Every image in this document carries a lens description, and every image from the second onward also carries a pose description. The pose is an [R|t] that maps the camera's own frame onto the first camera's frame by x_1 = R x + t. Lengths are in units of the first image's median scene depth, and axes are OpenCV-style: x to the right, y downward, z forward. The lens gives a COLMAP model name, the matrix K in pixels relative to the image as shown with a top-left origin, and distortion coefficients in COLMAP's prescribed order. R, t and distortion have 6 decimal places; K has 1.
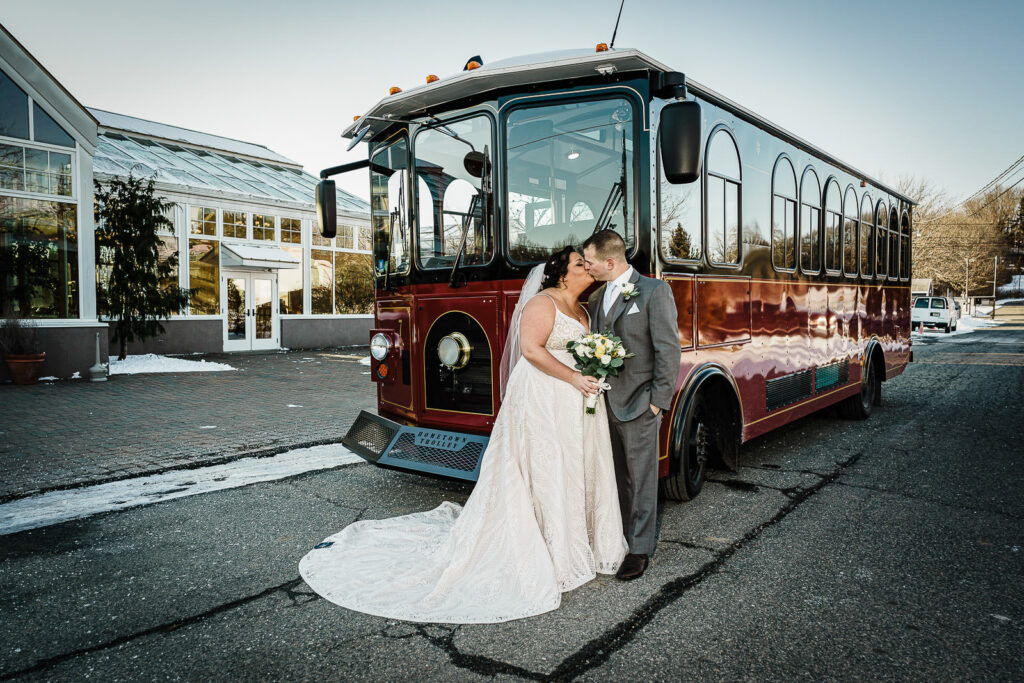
lens RADIAL K [[700.3, 0, 514.1], [0, 700.3, 347.2], [0, 0, 1]] dist [-0.000068, -0.000886]
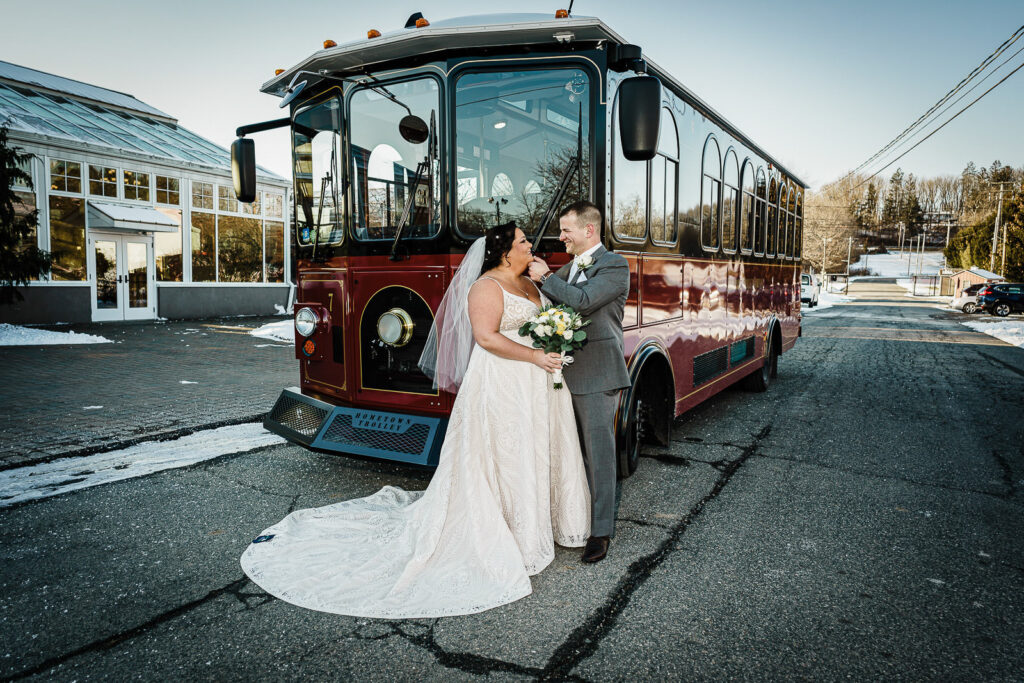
lens RADIAL K [[700.3, 0, 514.1], [0, 700.3, 347.2], [0, 0, 1]] dist [-0.000068, -0.000886]
pose [[0.986812, 0.000483, 0.161869, -0.068784], [-0.007338, 0.999101, 0.041753, -0.008028], [-0.161703, -0.042390, 0.985929, 0.032696]]
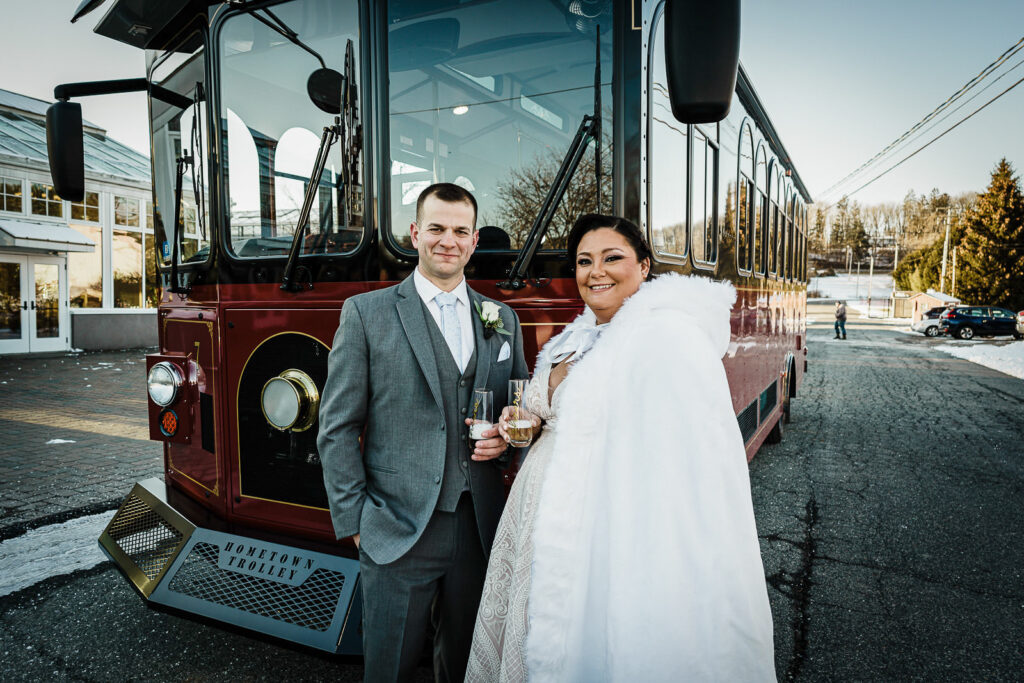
lens RADIAL K [[700.3, 0, 514.1], [0, 700.3, 347.2], [0, 0, 1]] dist [-0.000068, -0.000886]
pose [[0.976004, 0.000545, 0.217751, -0.027219], [-0.002707, 0.999950, 0.009630, -0.039130], [-0.217735, -0.009988, 0.975957, 0.341840]]
